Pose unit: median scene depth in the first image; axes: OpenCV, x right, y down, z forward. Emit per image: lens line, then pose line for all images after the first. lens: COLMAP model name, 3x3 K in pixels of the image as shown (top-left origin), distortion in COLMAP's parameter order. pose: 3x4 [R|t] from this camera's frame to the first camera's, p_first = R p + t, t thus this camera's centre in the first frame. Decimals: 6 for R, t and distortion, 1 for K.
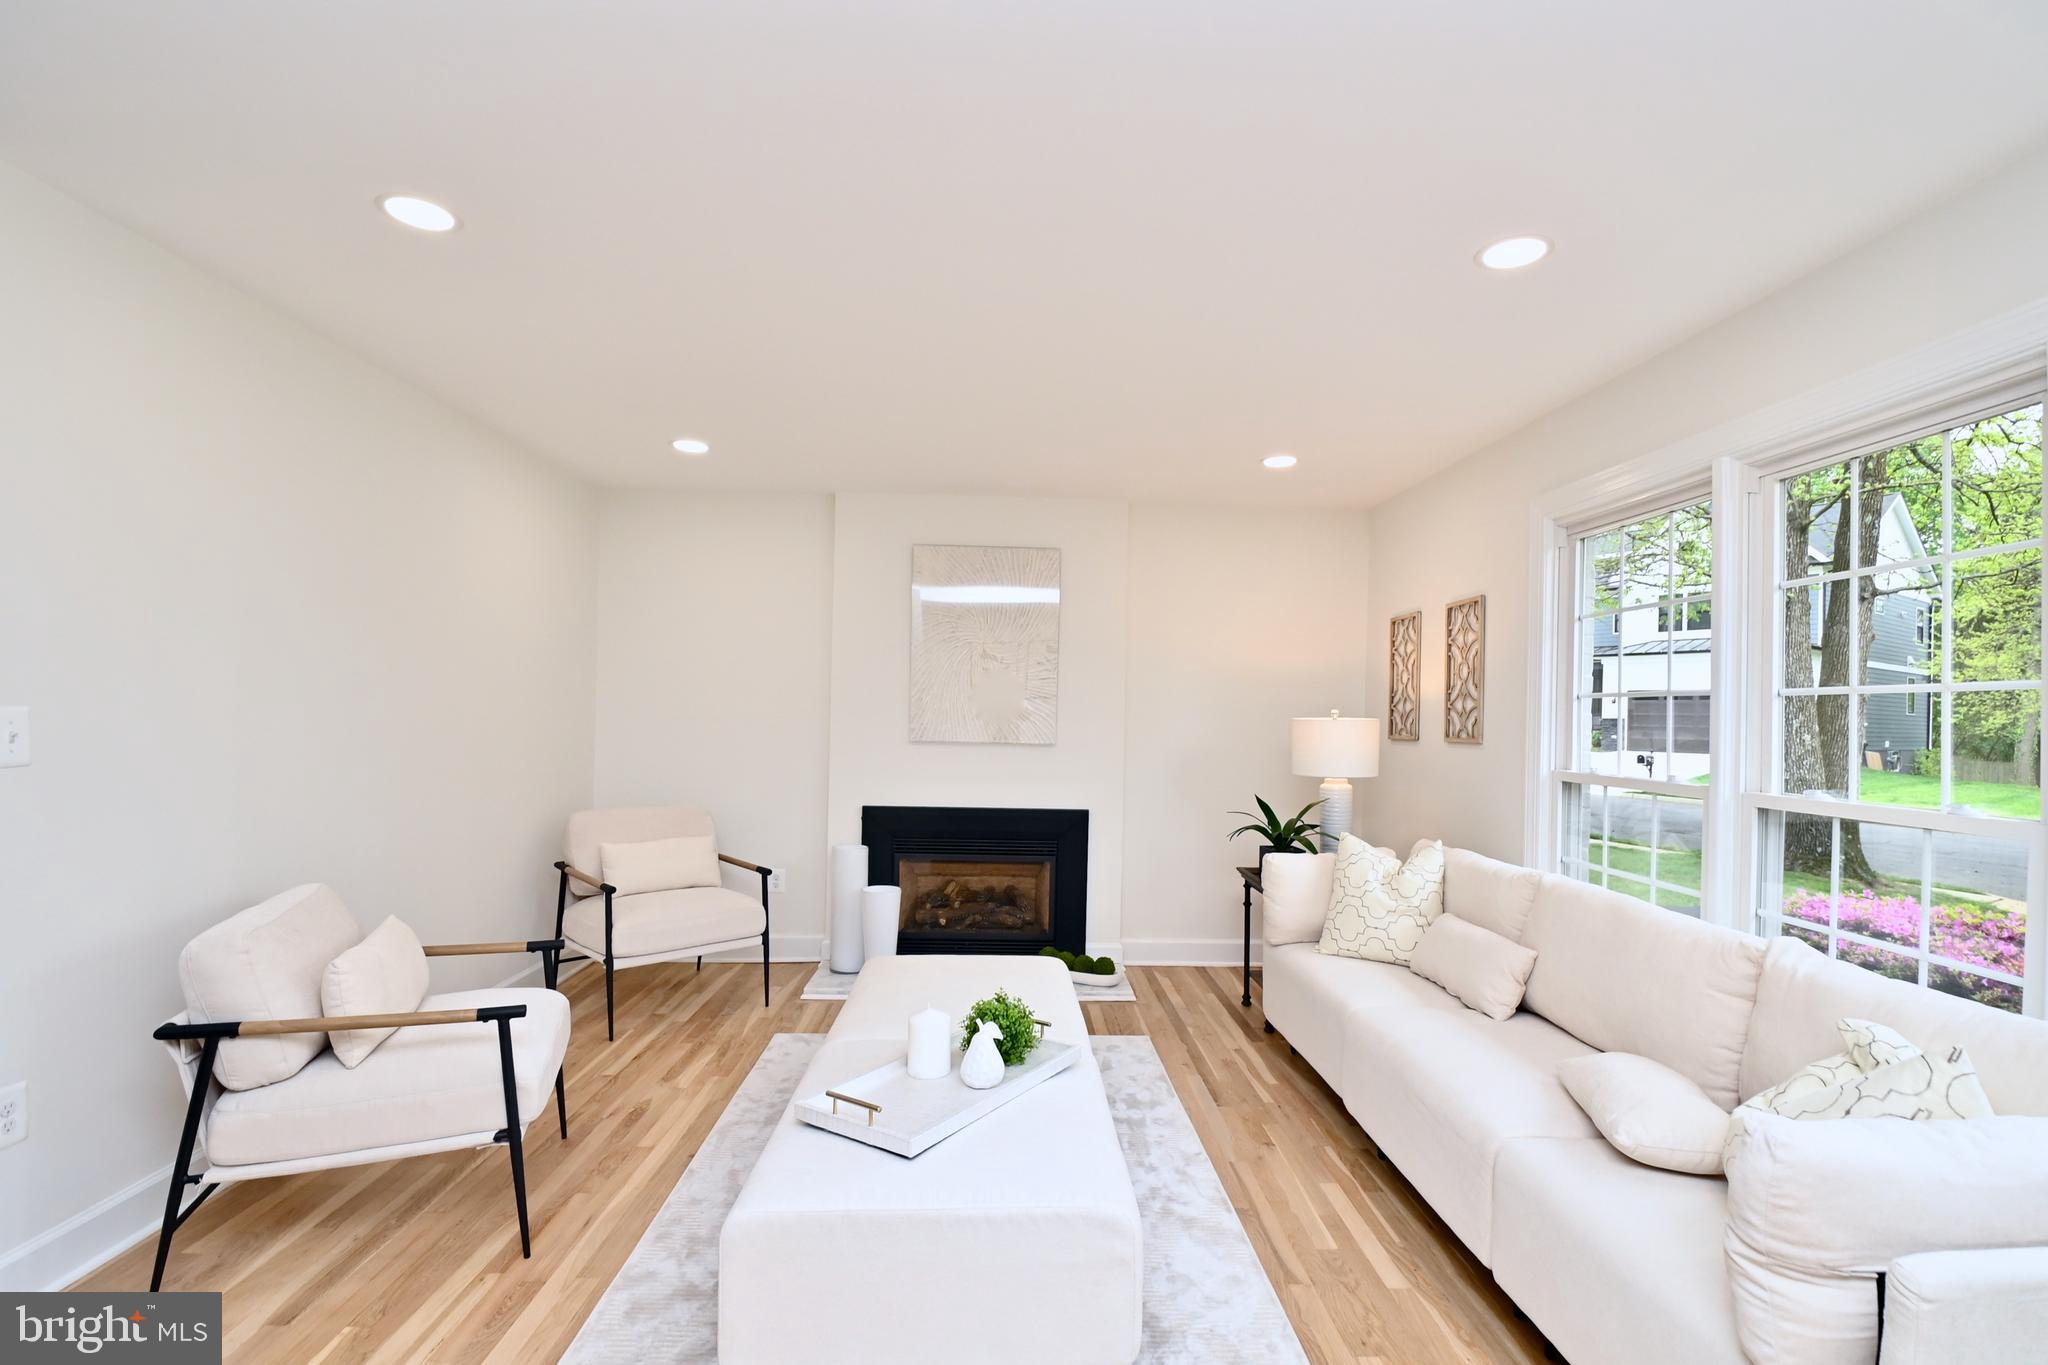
lens RADIAL K [[934.7, 0, 1036.4], [0, 934.7, 711.2], [0, 0, 1]] dist [0.002482, -0.014329]
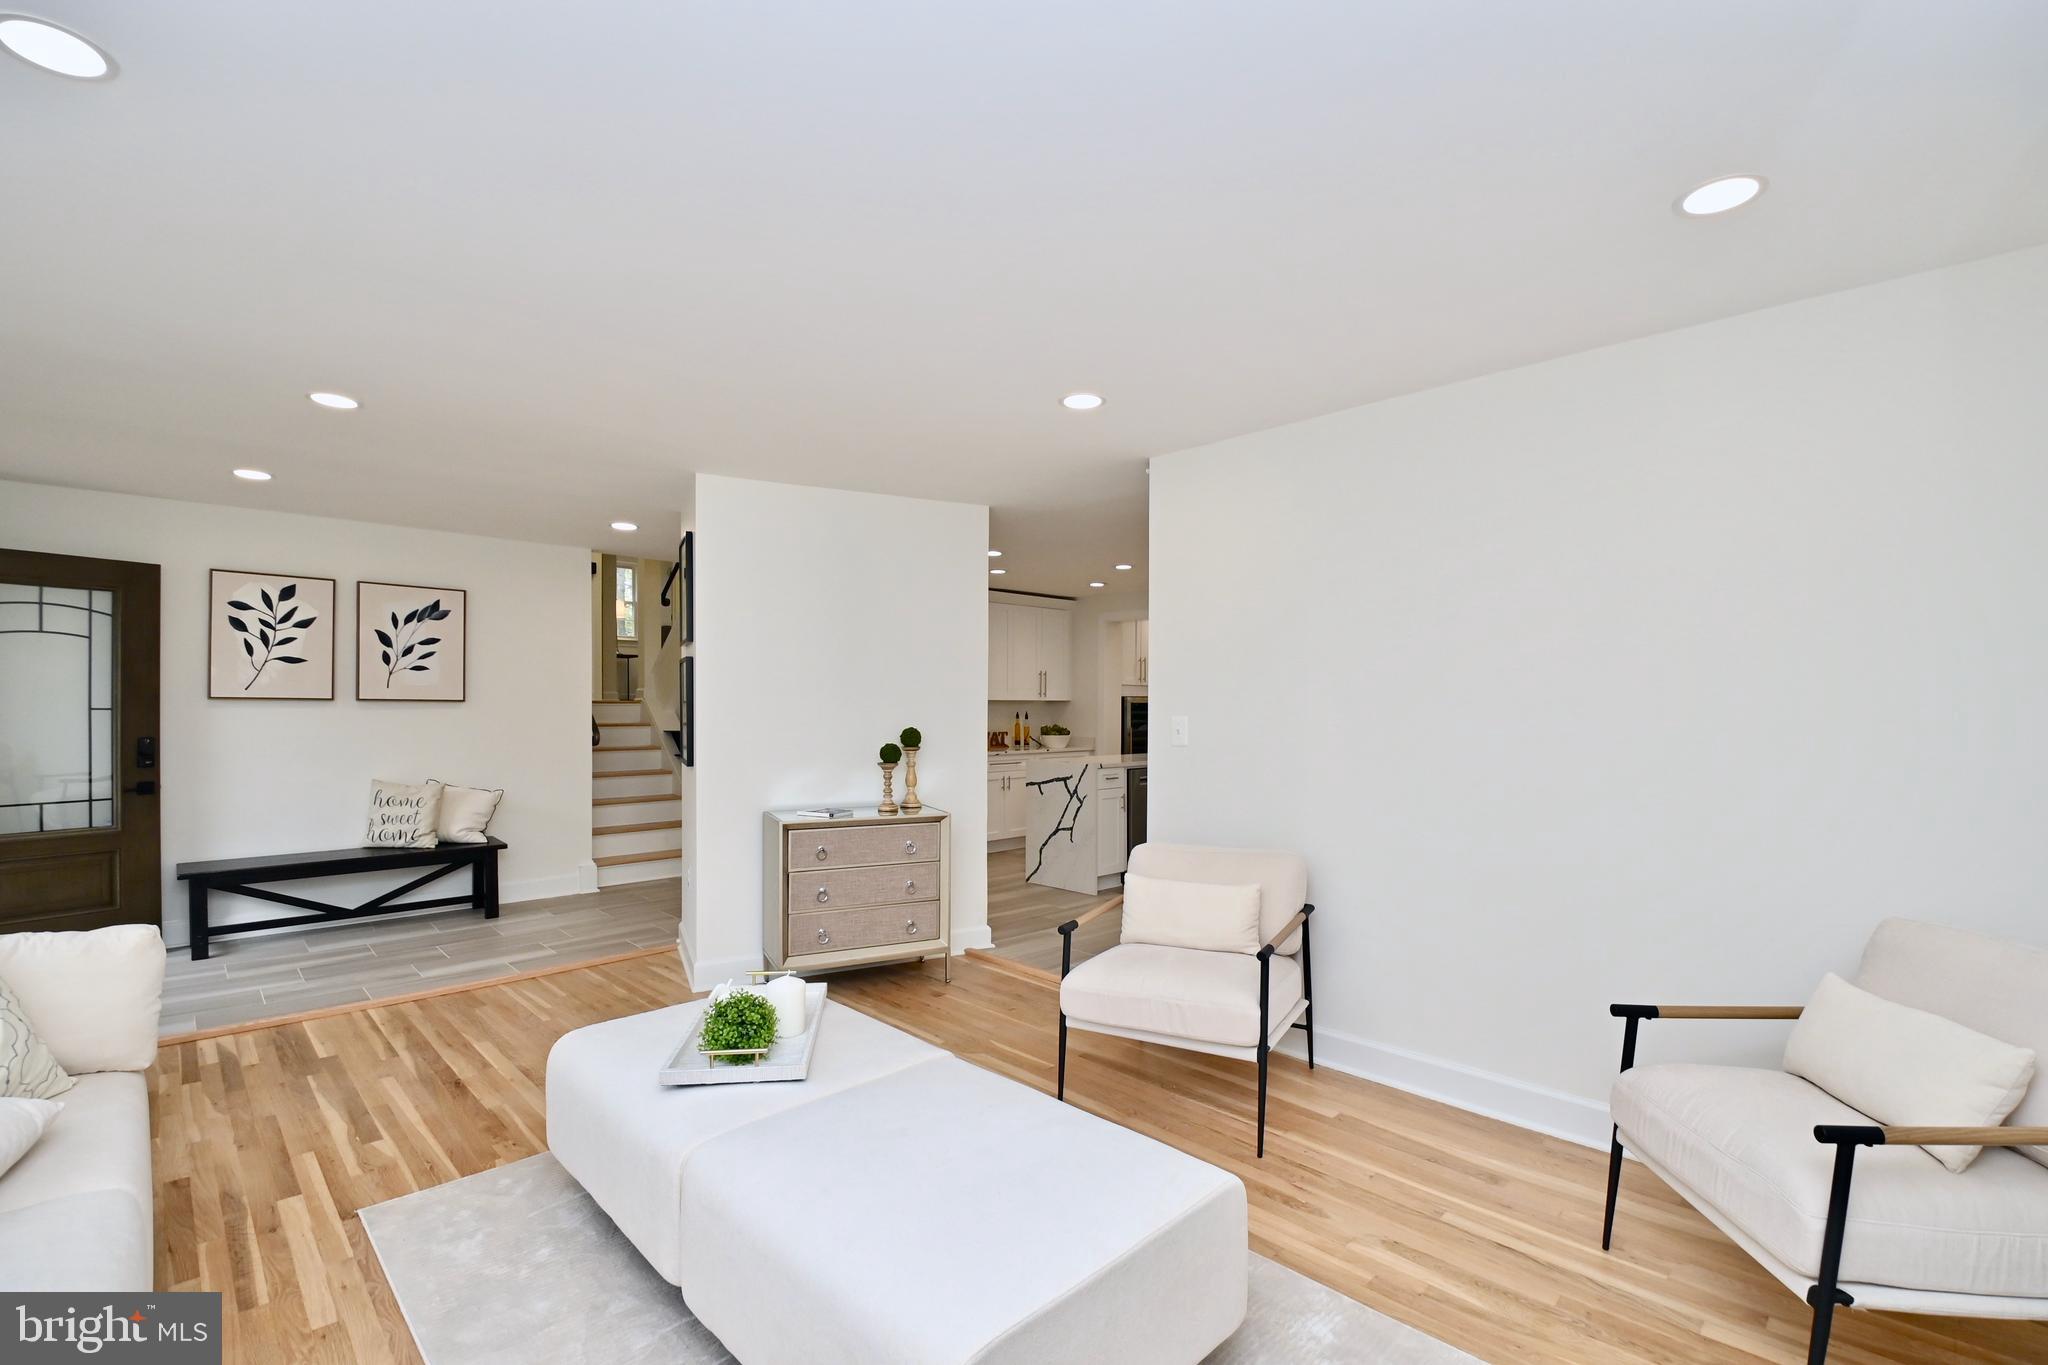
lens RADIAL K [[898.4, 0, 1037.2], [0, 898.4, 711.5], [0, 0, 1]] dist [0.007621, -0.017892]
pose [[-0.736533, -0.015797, -0.676218, 0.253777], [-0.015376, 0.999860, -0.006611, 0.002510], [0.676227, 0.005528, -0.736672, 1.271115]]
